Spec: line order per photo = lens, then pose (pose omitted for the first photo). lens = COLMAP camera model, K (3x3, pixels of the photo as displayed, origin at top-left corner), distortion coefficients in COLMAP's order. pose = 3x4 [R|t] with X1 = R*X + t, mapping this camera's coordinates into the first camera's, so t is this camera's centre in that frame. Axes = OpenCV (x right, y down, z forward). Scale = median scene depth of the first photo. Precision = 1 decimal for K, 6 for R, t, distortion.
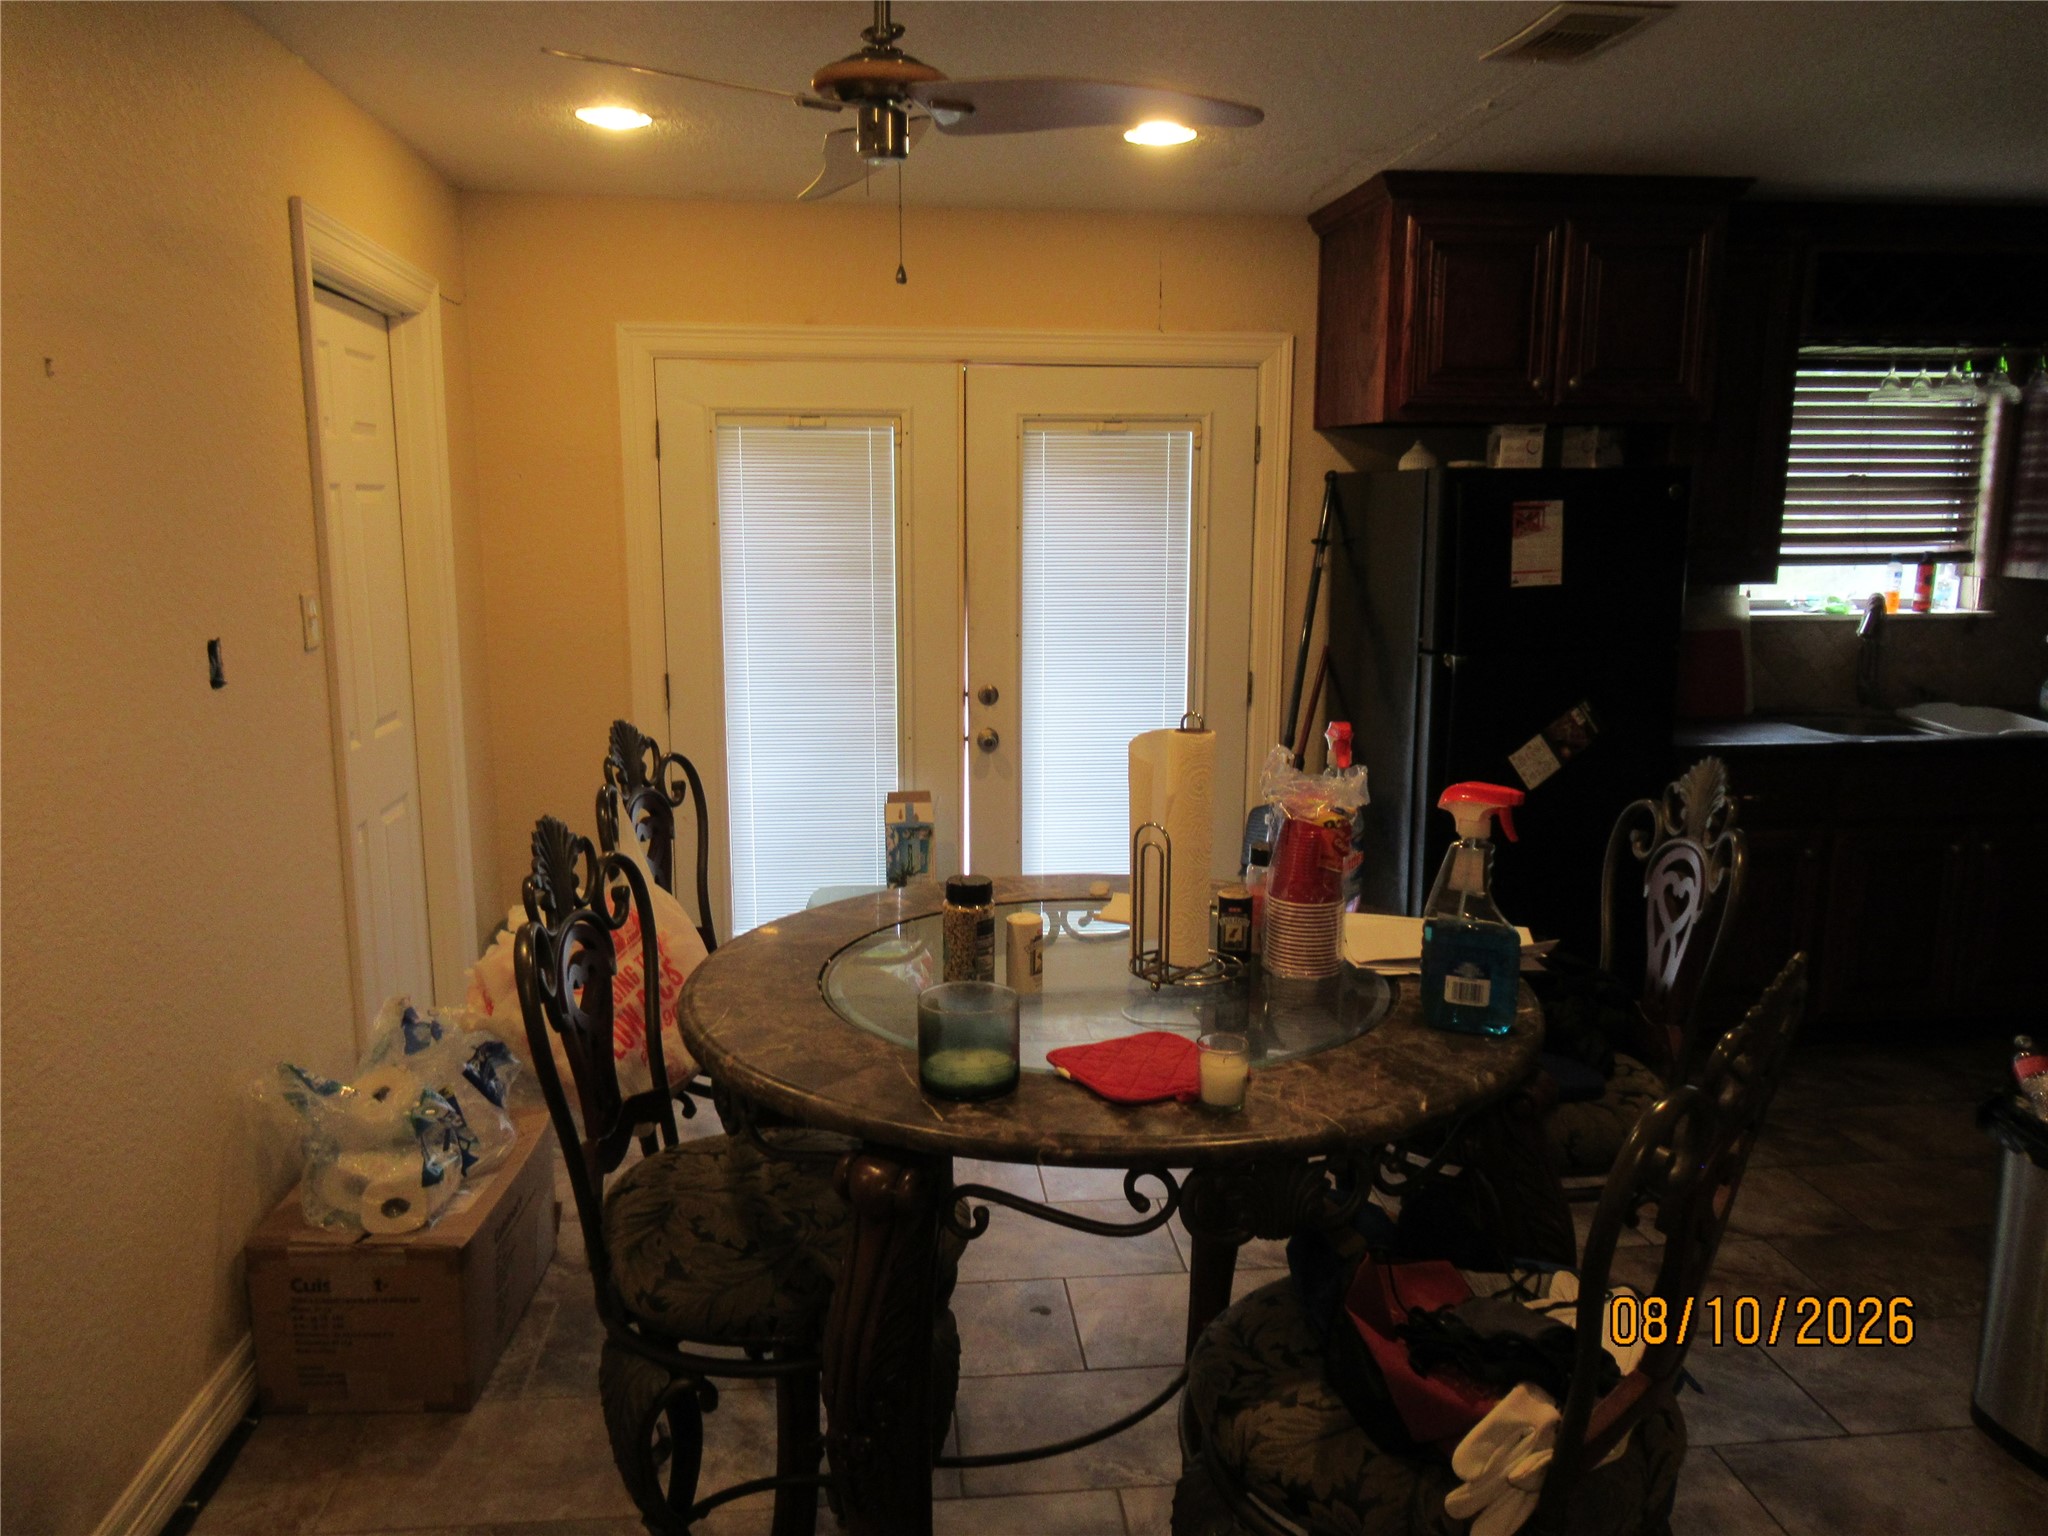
lens RADIAL K [[1532.1, 0, 1016.9], [0, 1532.1, 776.6], [0, 0, 1]] dist [0.001021, -0.002142]
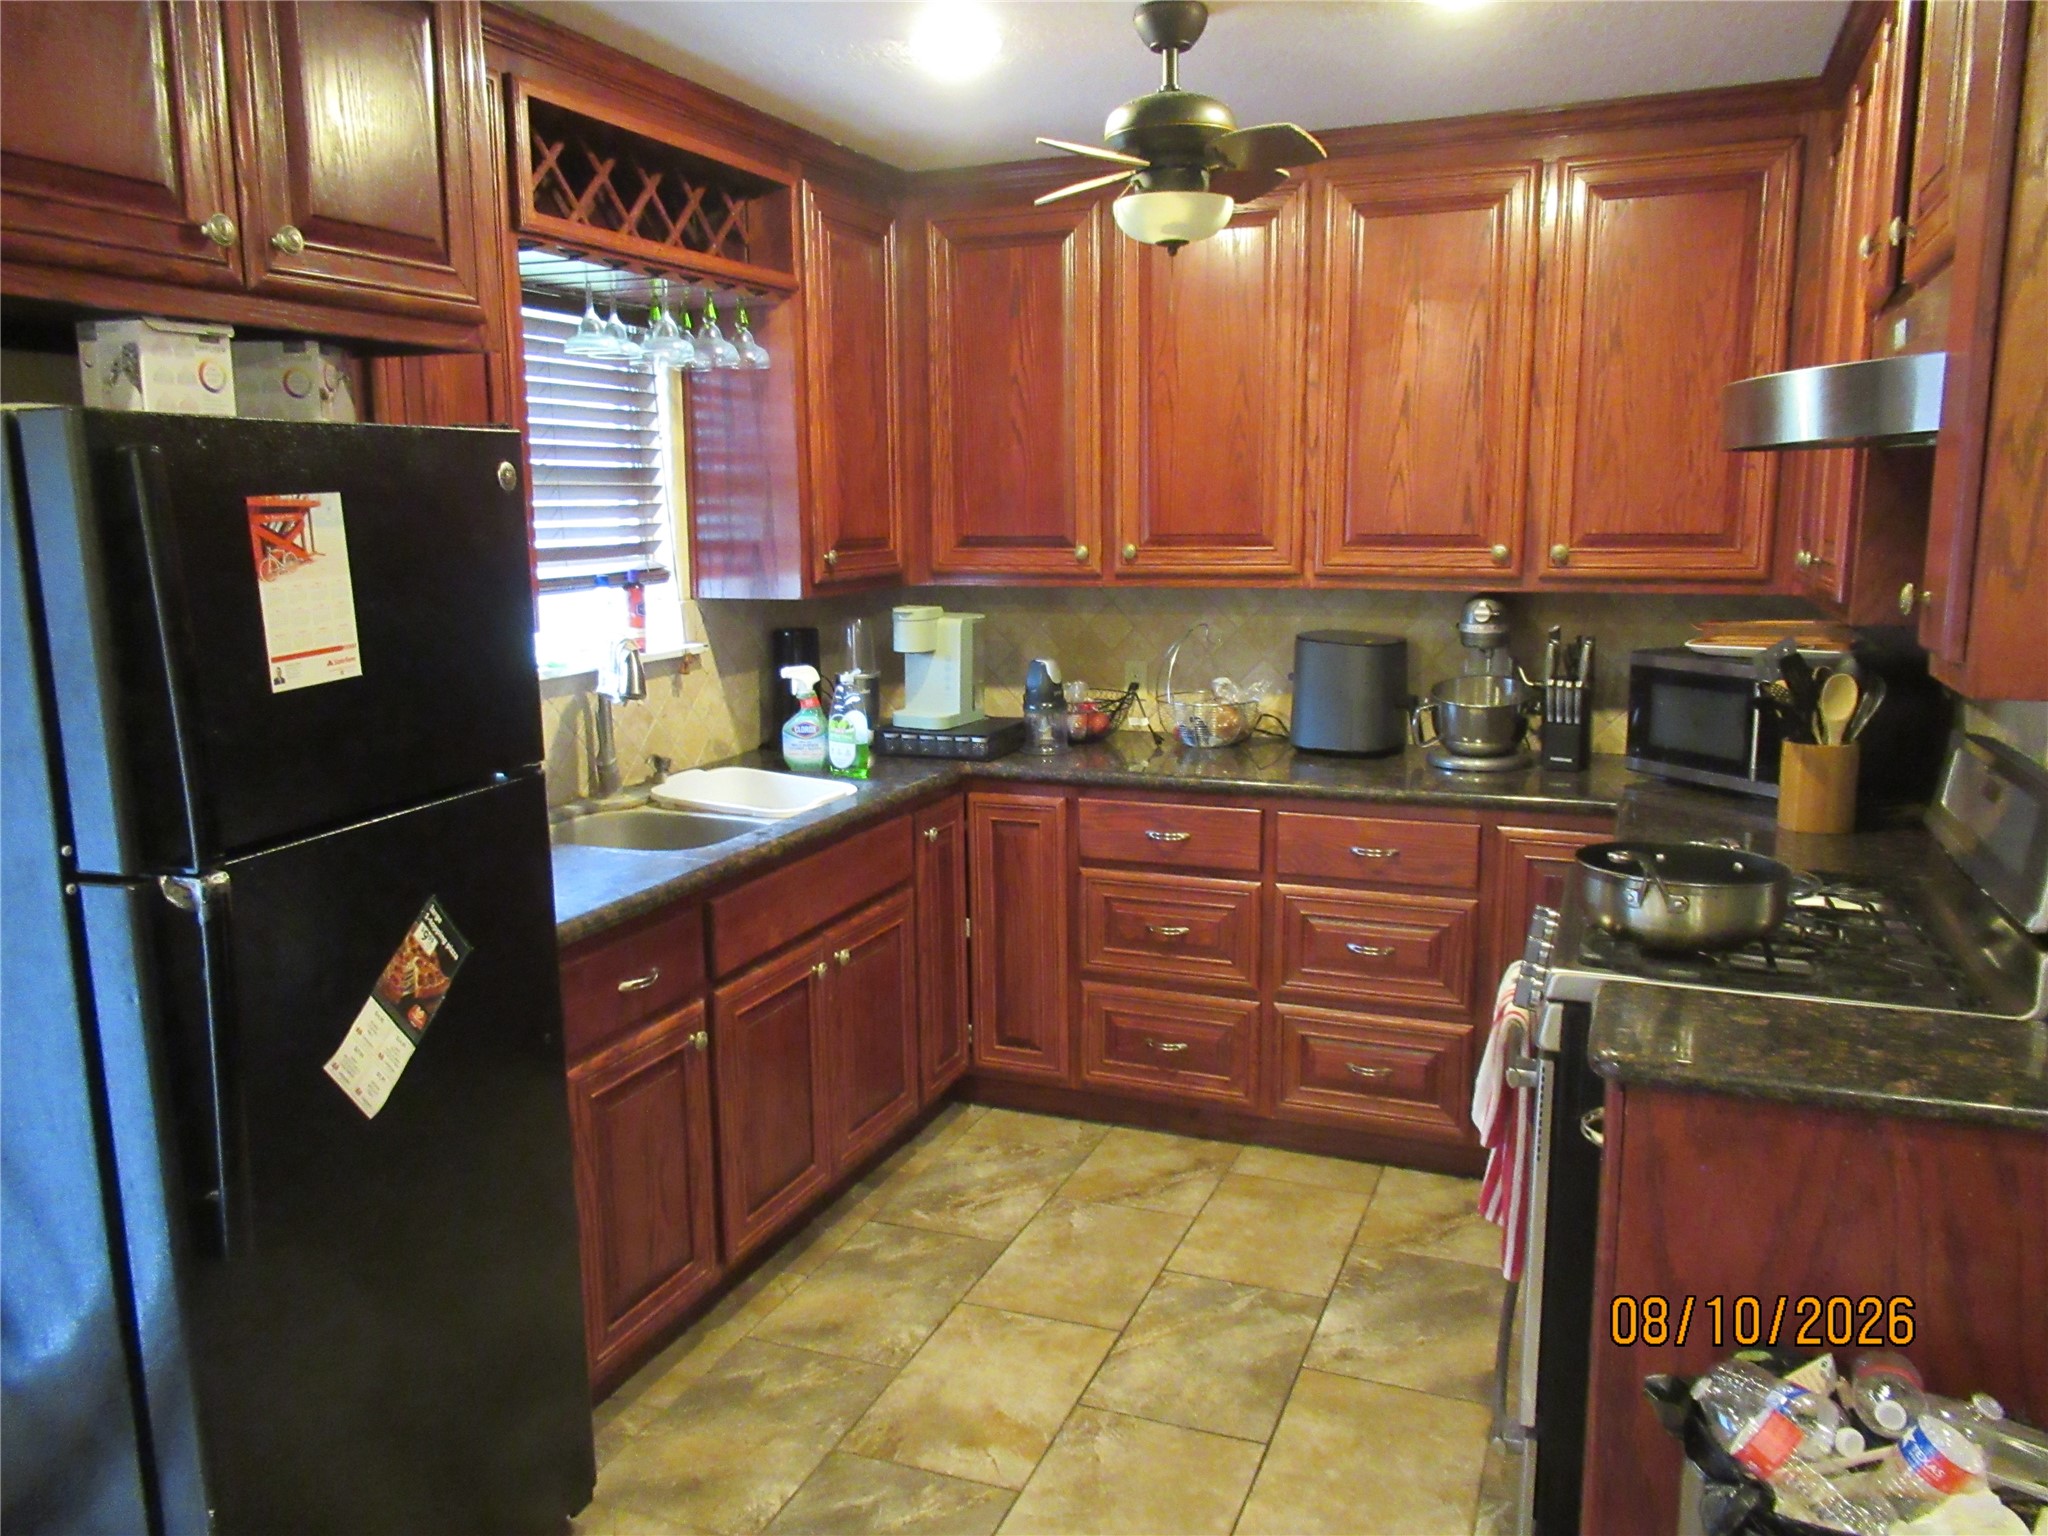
lens RADIAL K [[1532.1, 0, 1016.9], [0, 1532.1, 776.6], [0, 0, 1]] dist [0.001021, -0.002142]
pose [[0.469077, -0.161464, 0.868272, 0.040758], [0.169540, 0.981323, 0.090894, -0.102111], [-0.866731, 0.104571, 0.487691, 0.595813]]
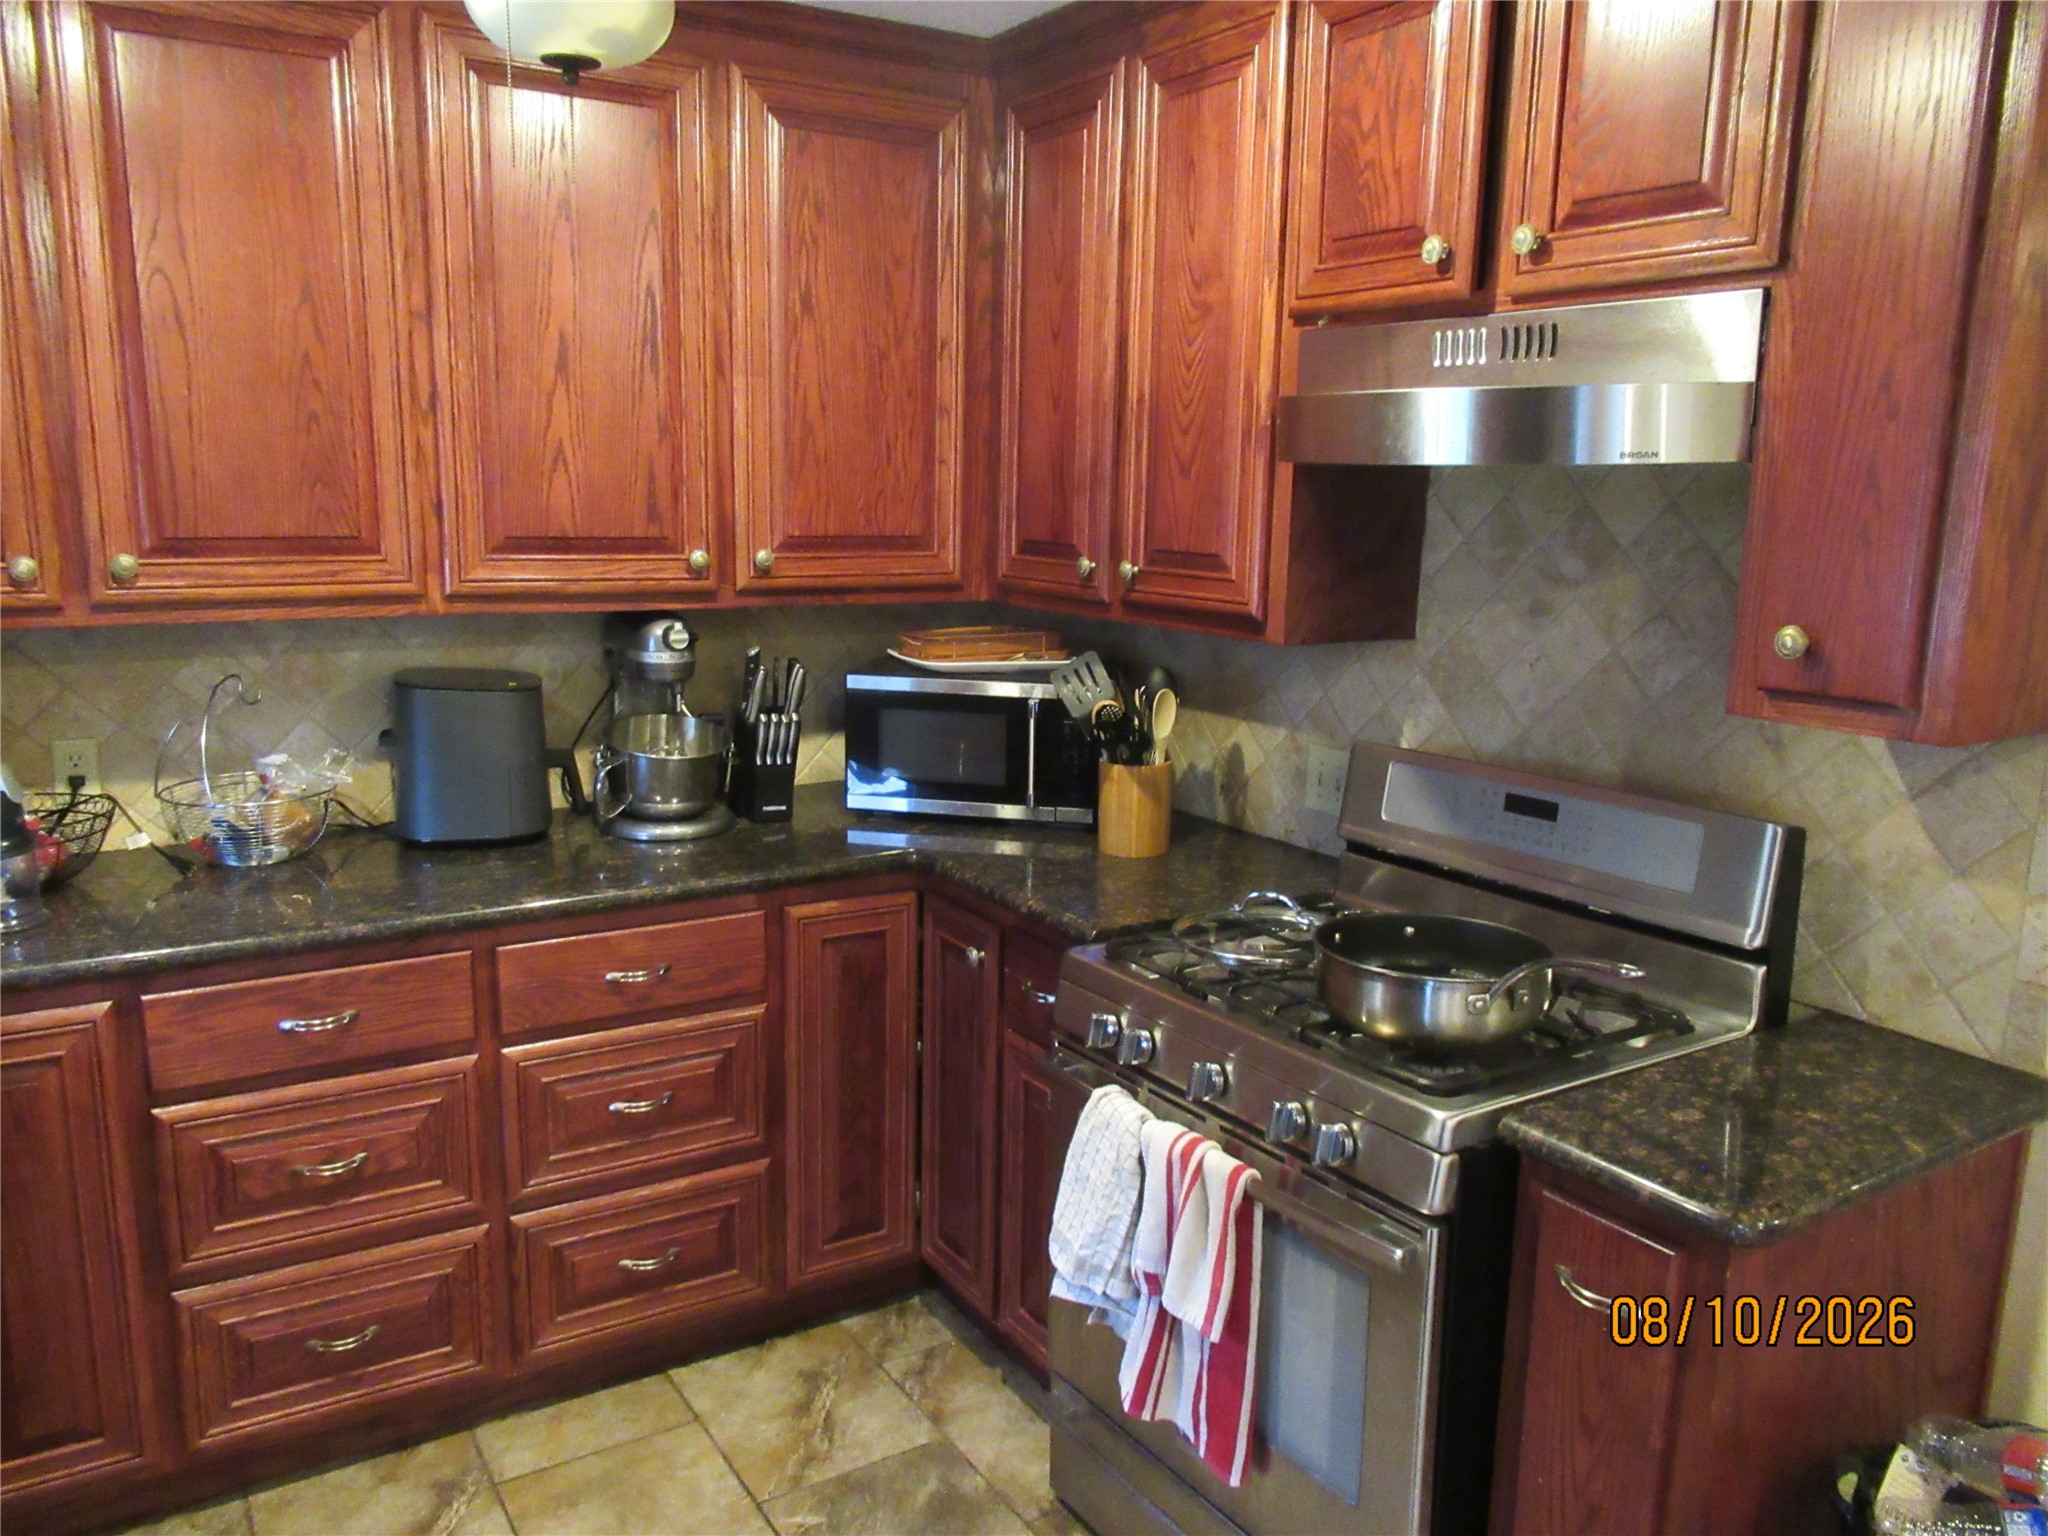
lens RADIAL K [[1532.1, 0, 1016.9], [0, 1532.1, 776.6], [0, 0, 1]] dist [0.001021, -0.002142]
pose [[-0.441498, -0.184967, 0.877990, 0.264236], [0.139849, 0.952377, 0.270961, -0.174258], [-0.886297, 0.242414, -0.394605, 0.934027]]
